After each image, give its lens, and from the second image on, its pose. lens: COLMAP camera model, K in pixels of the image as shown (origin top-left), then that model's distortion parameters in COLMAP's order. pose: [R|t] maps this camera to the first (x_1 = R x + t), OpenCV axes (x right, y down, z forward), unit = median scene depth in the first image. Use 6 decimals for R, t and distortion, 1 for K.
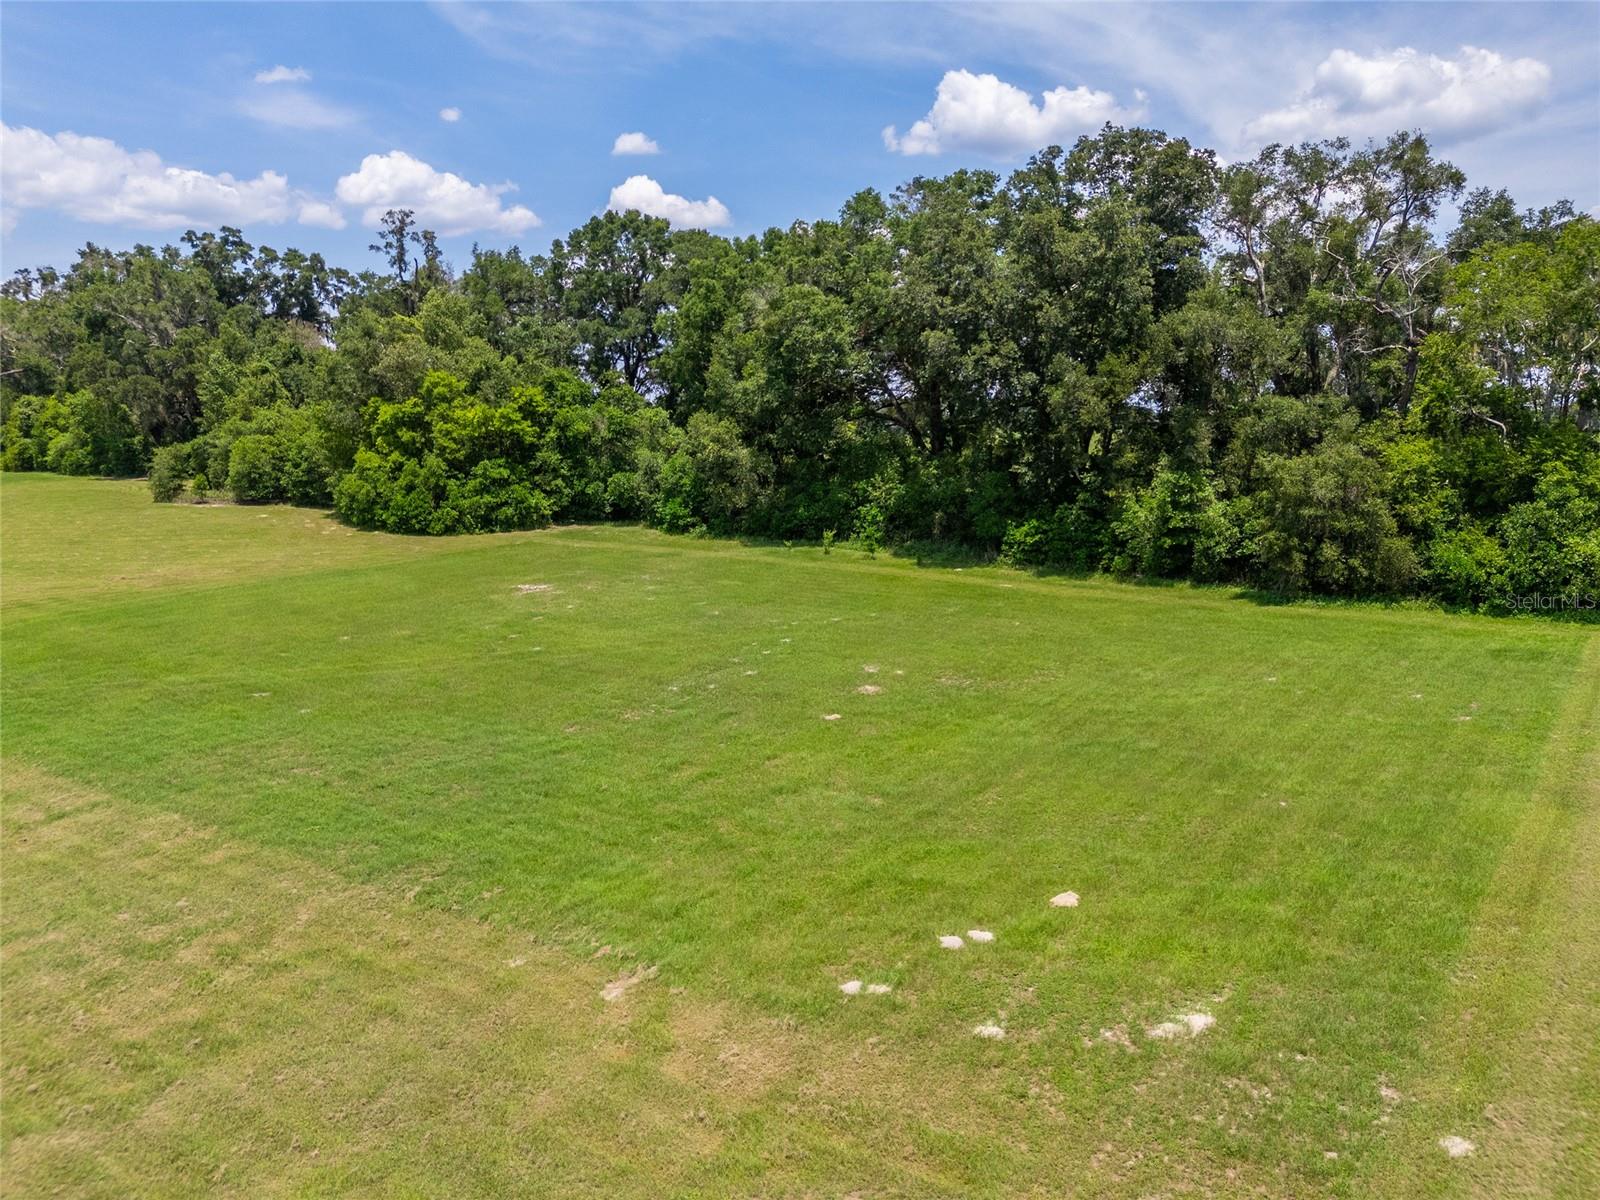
lens RADIAL K [[1179.7, 0, 802.1], [0, 1179.7, 605.2], [0, 0, 1]] dist [0.069937, -0.072145]
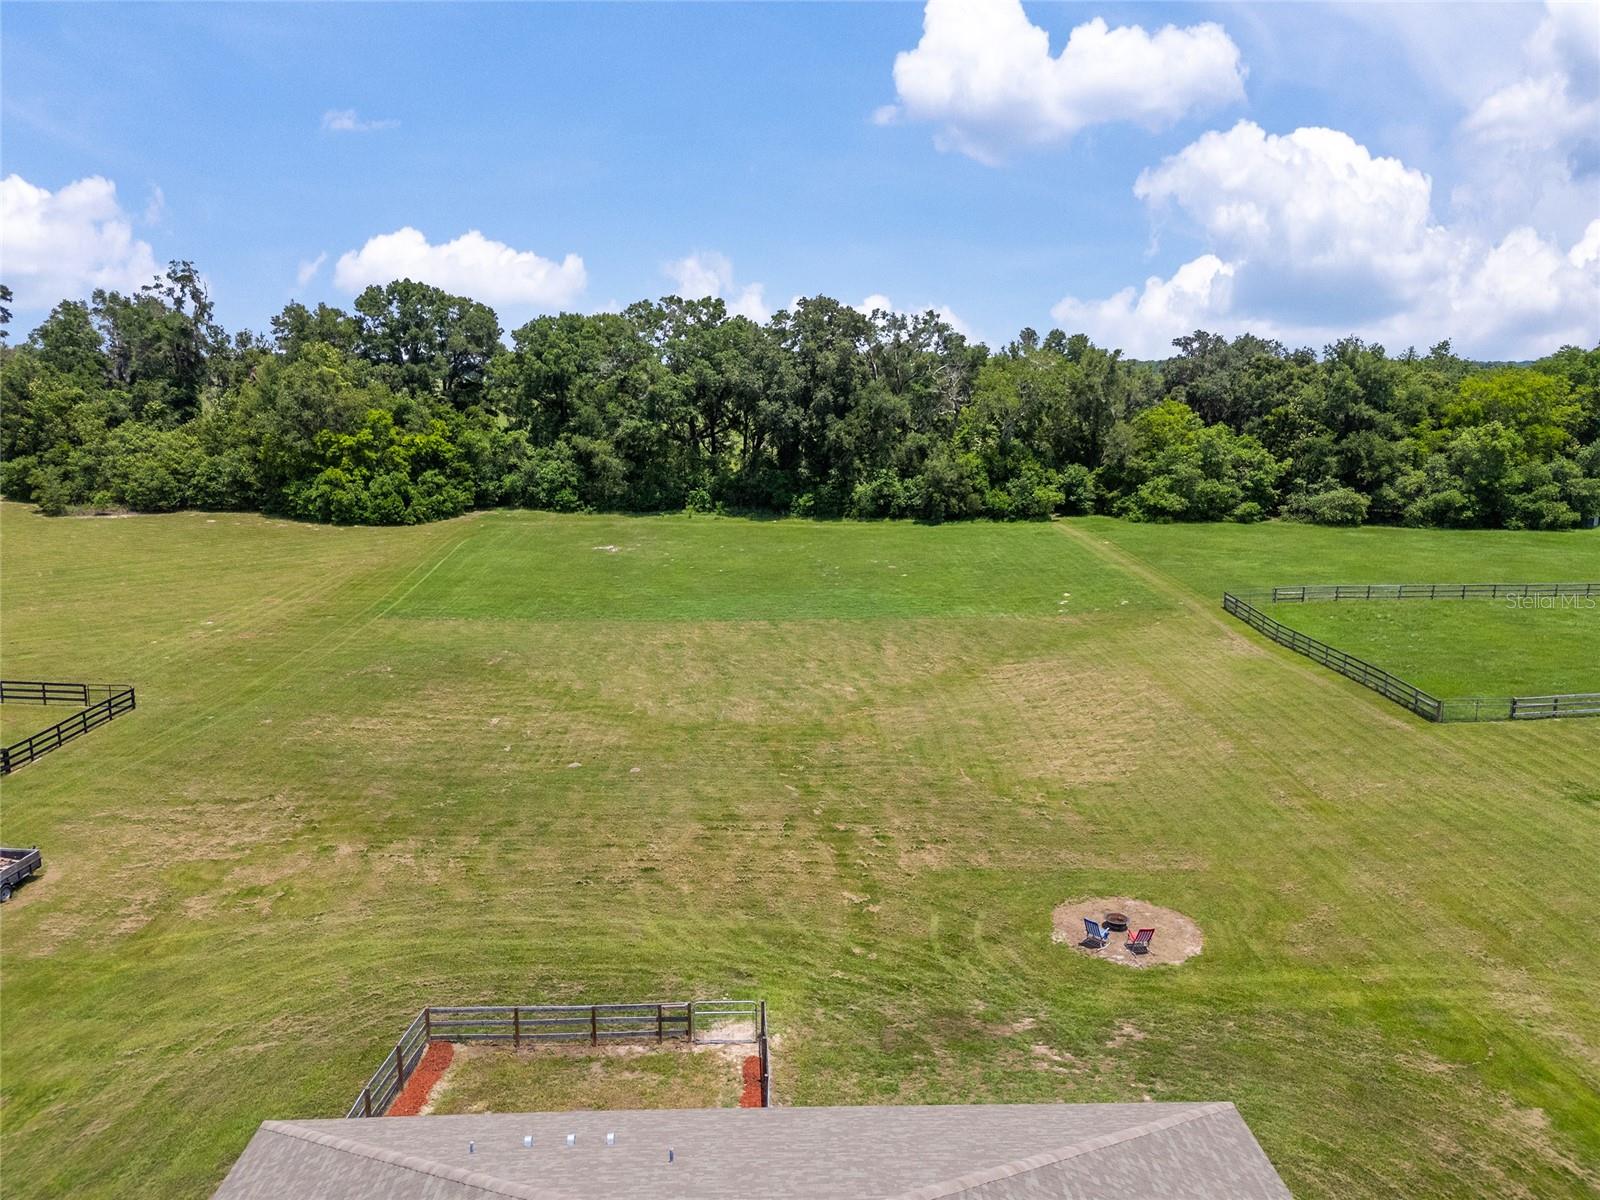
lens RADIAL K [[1179.7, 0, 801.7], [0, 1179.7, 605.6], [0, 0, 1]] dist [0.069937, -0.072145]
pose [[0.788862, -0.118247, 0.603087, -0.823169], [0.087782, 0.992933, 0.079861, -0.034205], [-0.608268, -0.010059, 0.793668, -0.469899]]
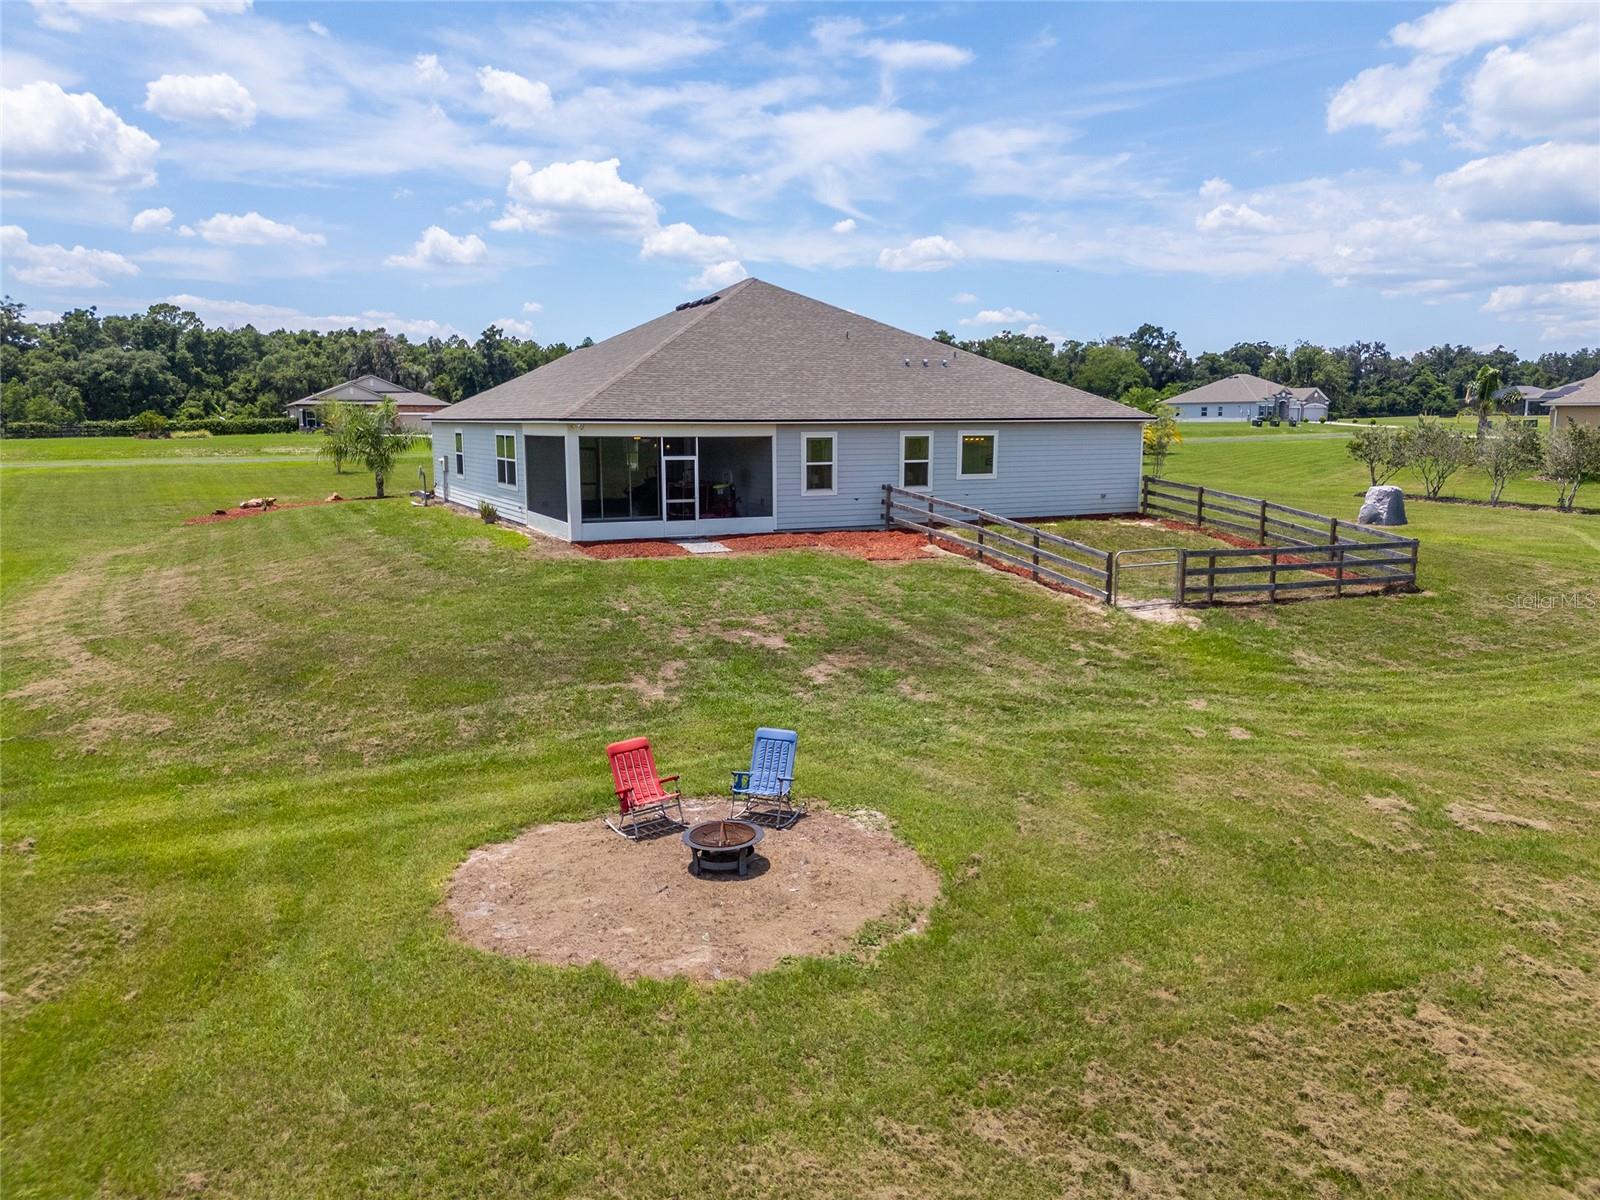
lens RADIAL K [[1179.7, 0, 798.9], [0, 1179.7, 597.6], [0, 0, 1]] dist [0.069937, -0.072145]
pose [[-0.458090, 0.135778, -0.878475, -0.334295], [-0.125006, 0.968604, 0.214894, 0.077122], [0.880072, 0.208256, -0.426735, -0.107792]]
